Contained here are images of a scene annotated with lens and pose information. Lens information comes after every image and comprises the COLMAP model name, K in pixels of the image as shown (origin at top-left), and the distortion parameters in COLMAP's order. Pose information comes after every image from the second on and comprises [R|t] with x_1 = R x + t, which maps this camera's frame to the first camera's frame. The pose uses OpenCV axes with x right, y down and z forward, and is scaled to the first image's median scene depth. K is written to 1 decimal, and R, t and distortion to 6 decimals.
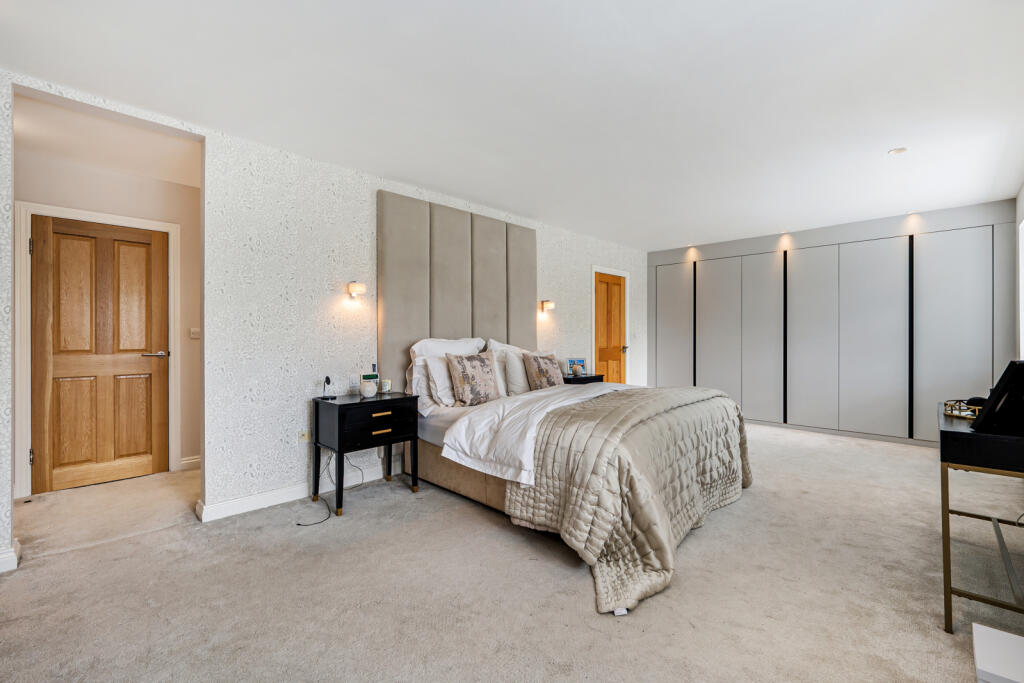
lens RADIAL K [[414.1, 0, 495.9], [0, 414.1, 338.6], [0, 0, 1]] dist [0.000545, 0.000250]
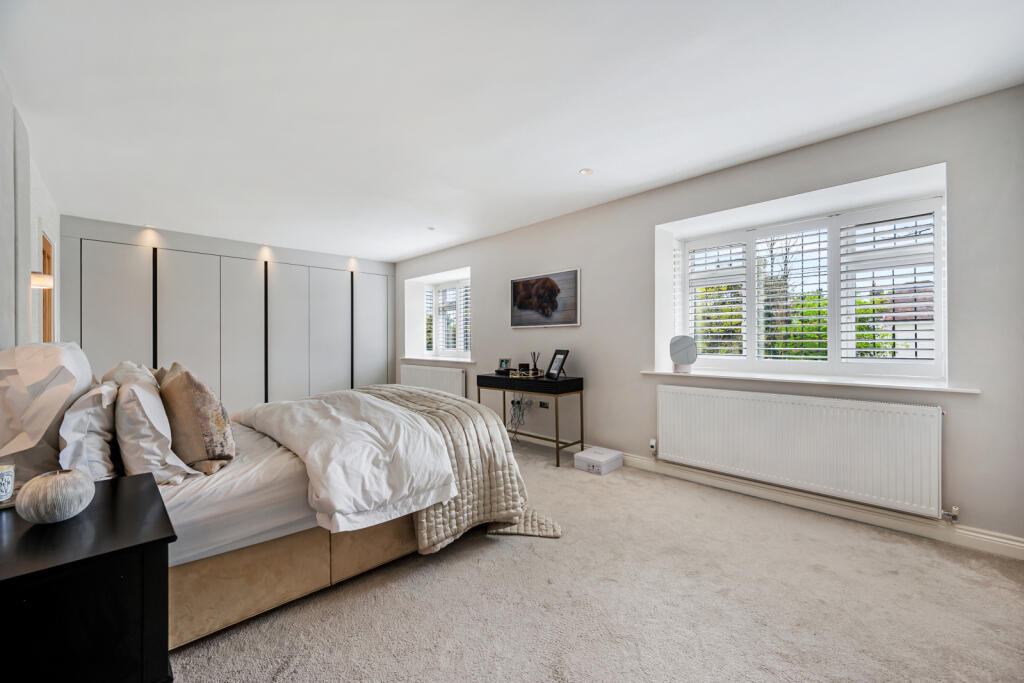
lens RADIAL K [[414.1, 0, 495.9], [0, 414.1, 338.6], [0, 0, 1]] dist [0.000545, 0.000250]
pose [[0.034422, 0.006058, 0.999389, -0.843825], [0.003920, 0.999973, -0.006196, -0.001718], [-0.999400, 0.004131, 0.034398, 0.844988]]
